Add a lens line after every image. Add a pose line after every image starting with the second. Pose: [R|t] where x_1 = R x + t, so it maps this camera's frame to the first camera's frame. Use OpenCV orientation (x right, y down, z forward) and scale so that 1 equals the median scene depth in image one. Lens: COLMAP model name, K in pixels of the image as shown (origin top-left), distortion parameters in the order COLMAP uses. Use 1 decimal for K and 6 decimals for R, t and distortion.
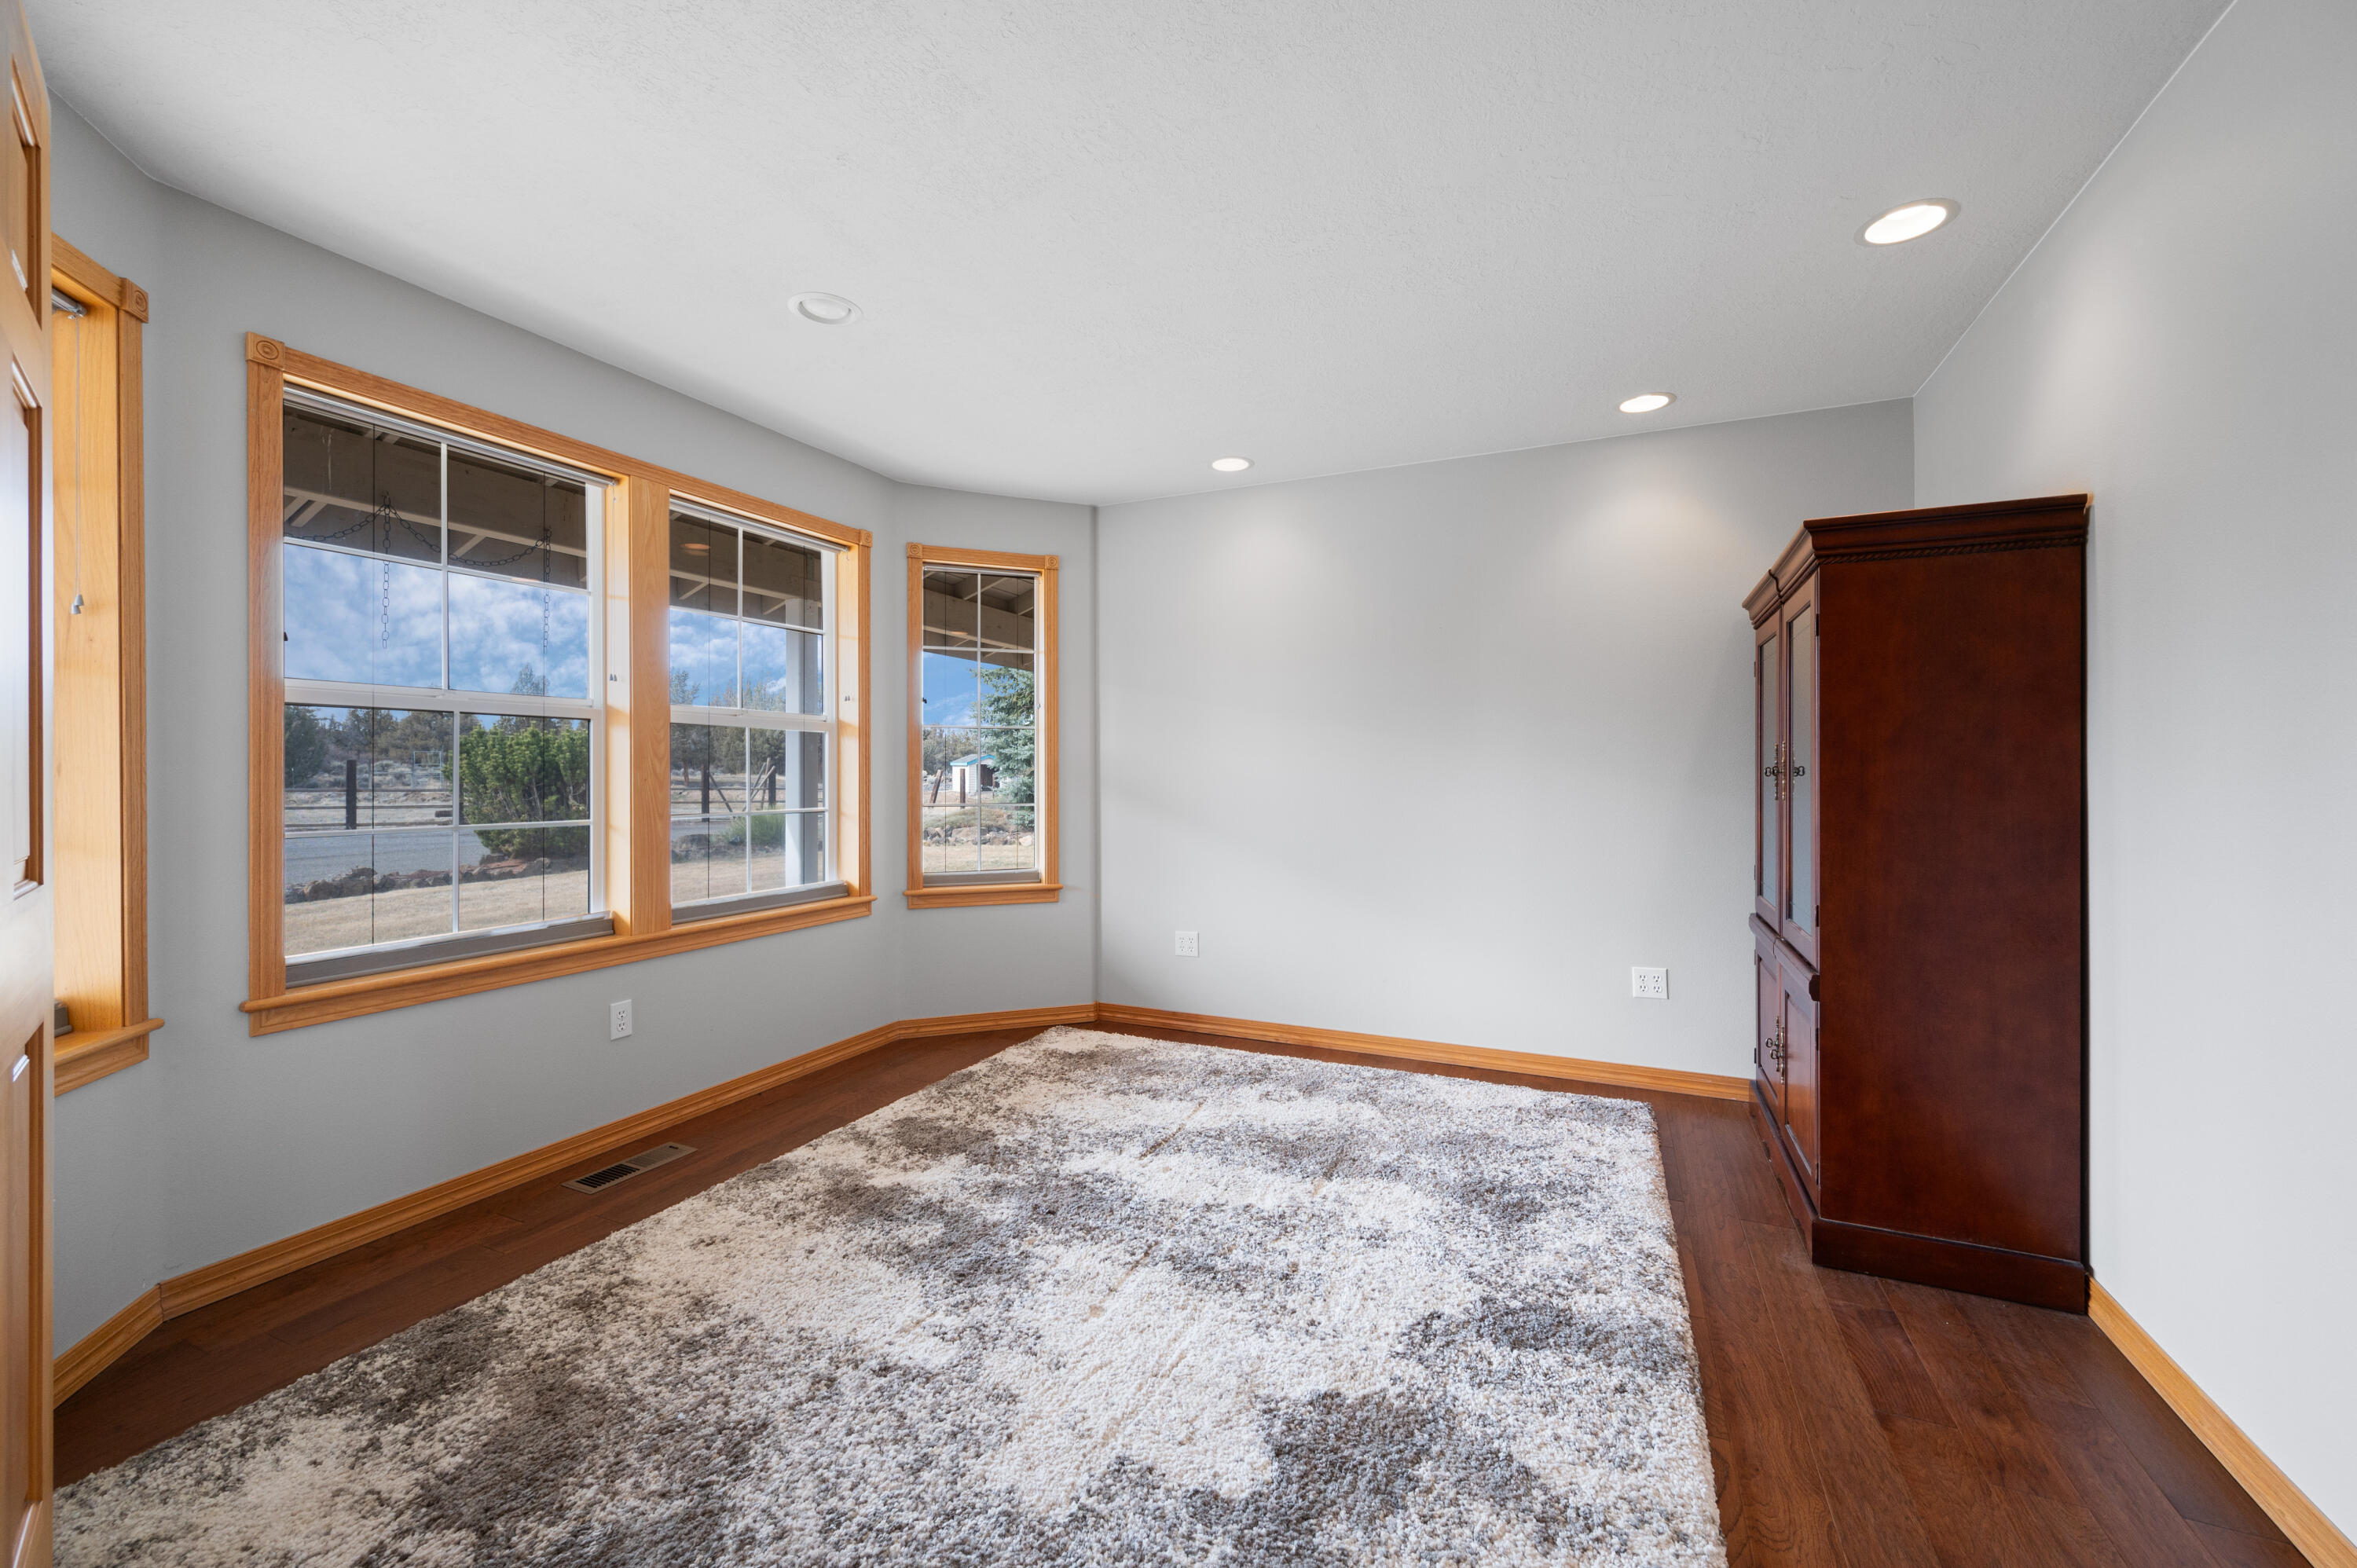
lens RADIAL K [[941.6, 0, 1181.4], [0, 941.6, 762.3], [0, 0, 1]] dist [-0.001294, 0.000478]
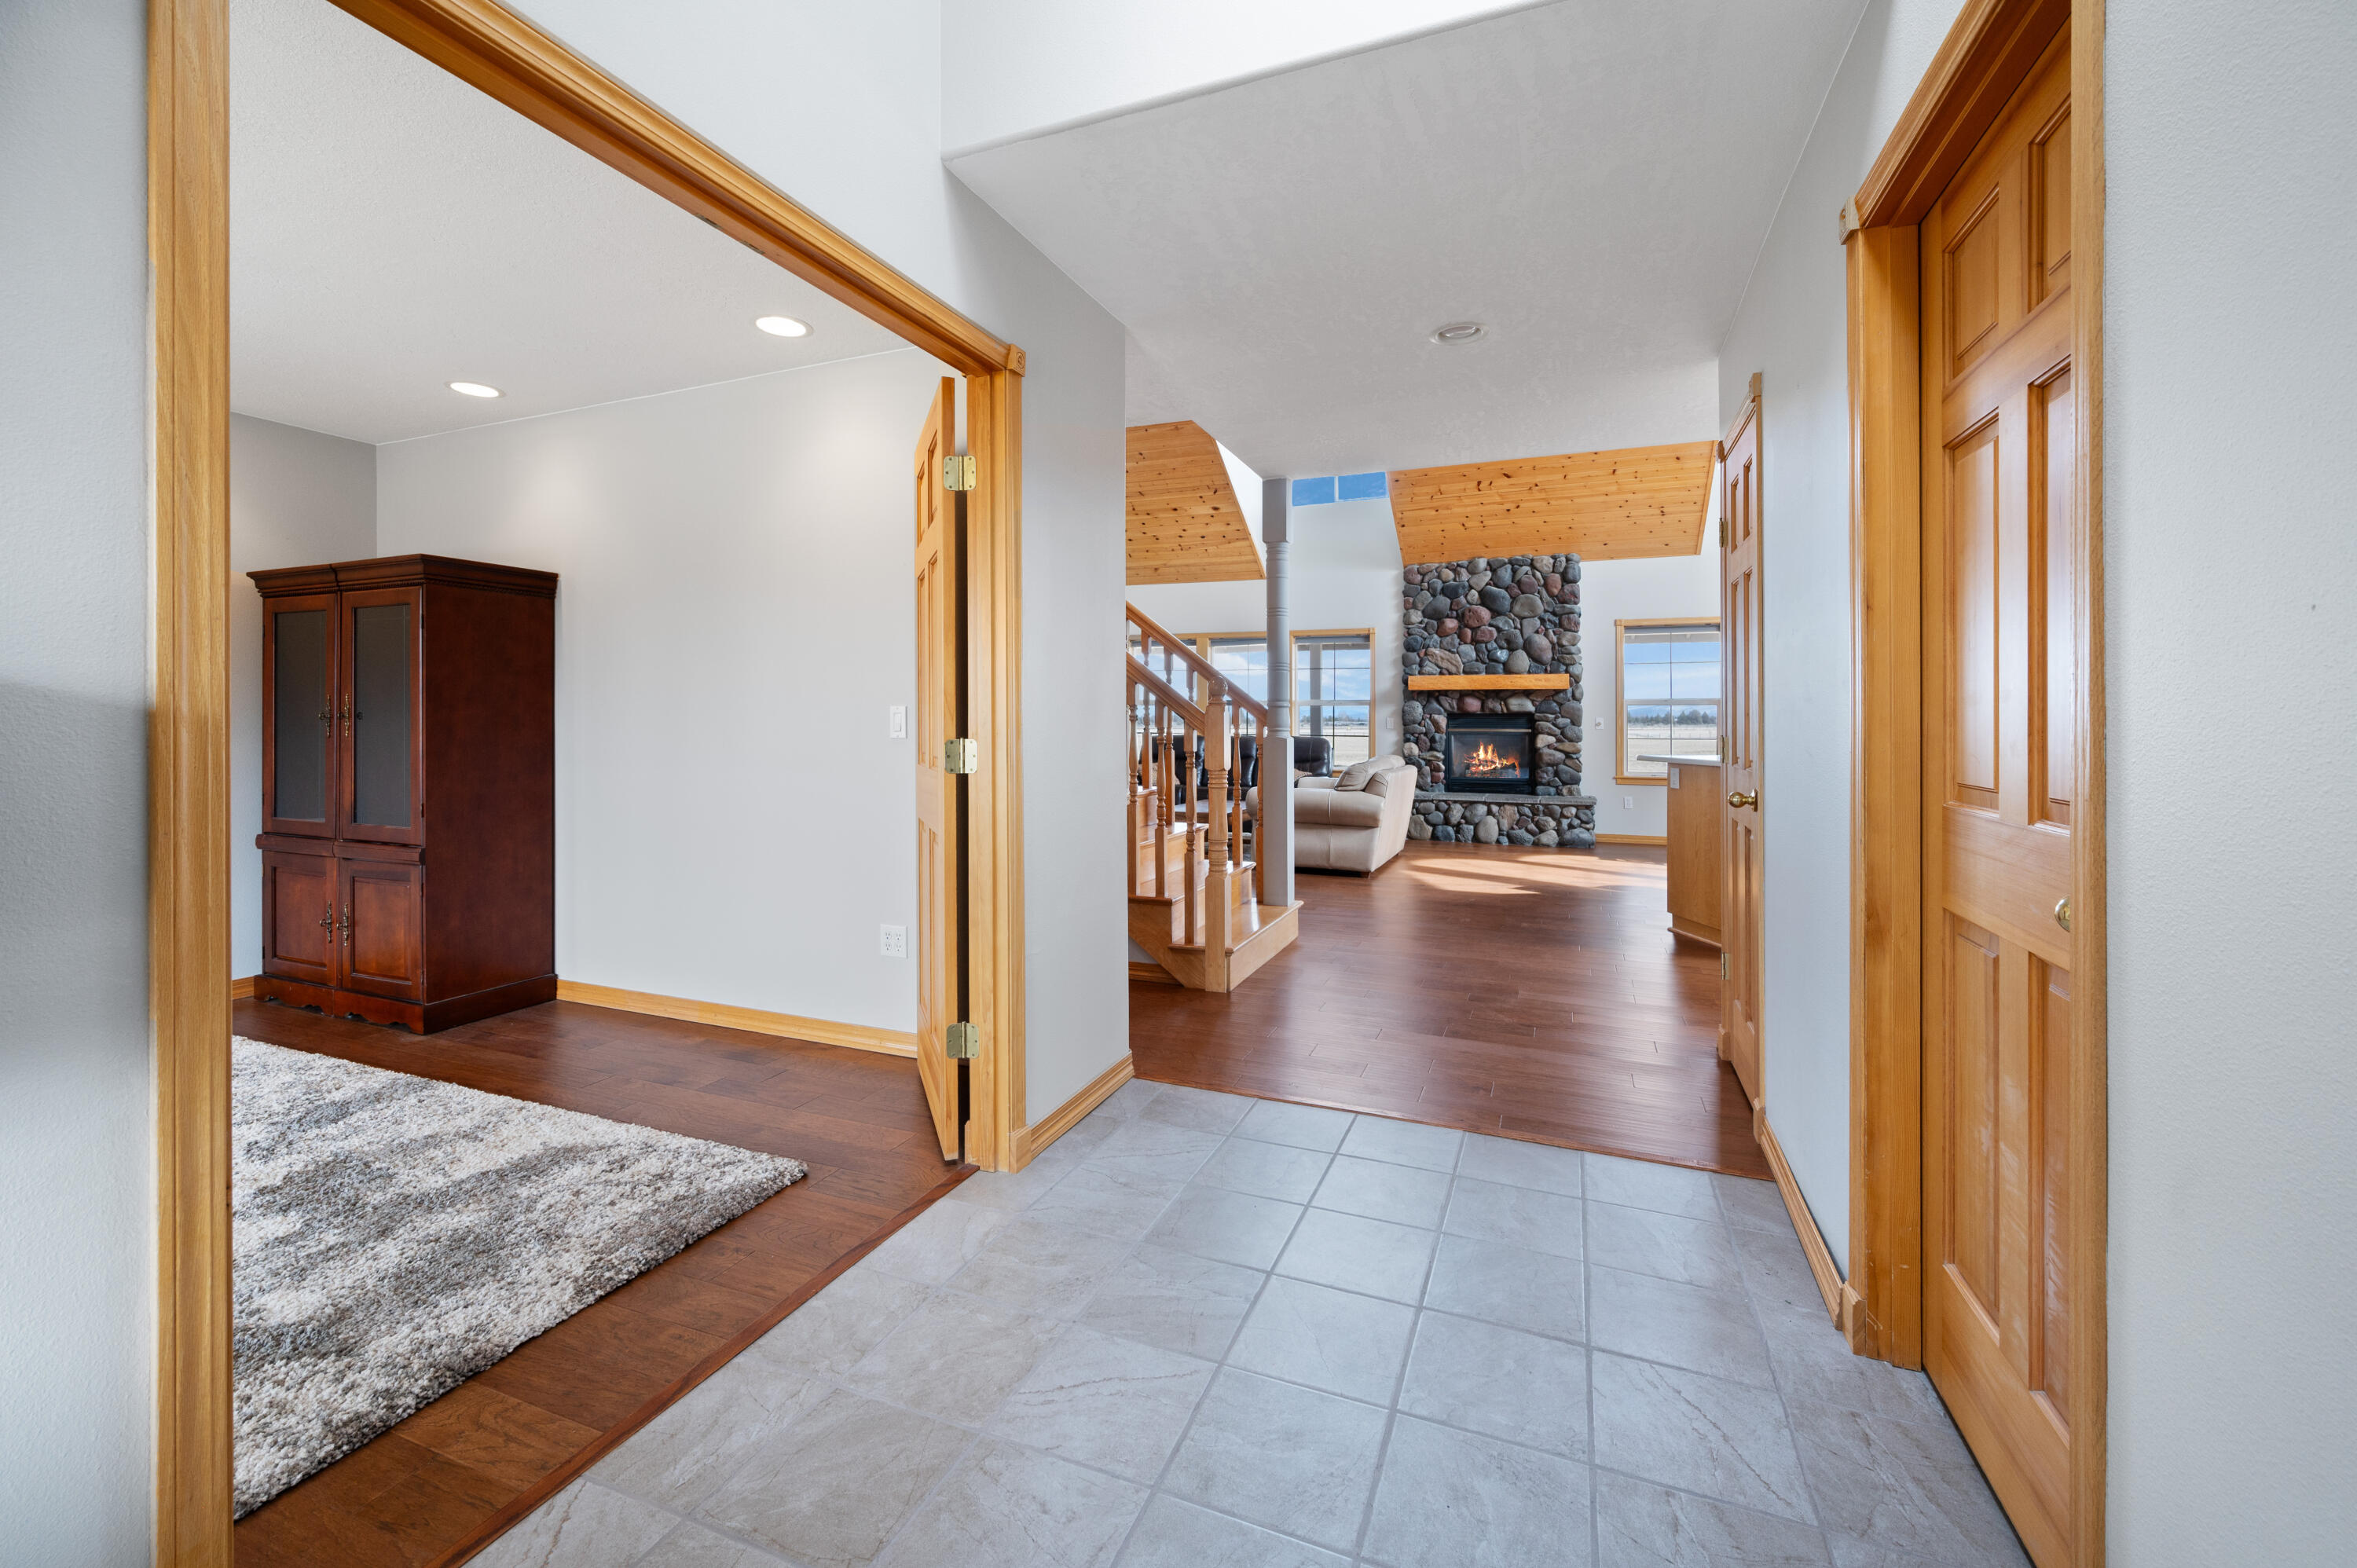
lens RADIAL K [[926.1, 0, 1186.5], [0, 926.1, 702.1], [0, 0, 1]] dist [0.000133, 0.000047]
pose [[-0.057653, 0.017129, 0.998190, -1.008701], [0.001816, 0.999853, -0.017053, 0.014192], [-0.998335, 0.000829, -0.057676, -0.178294]]
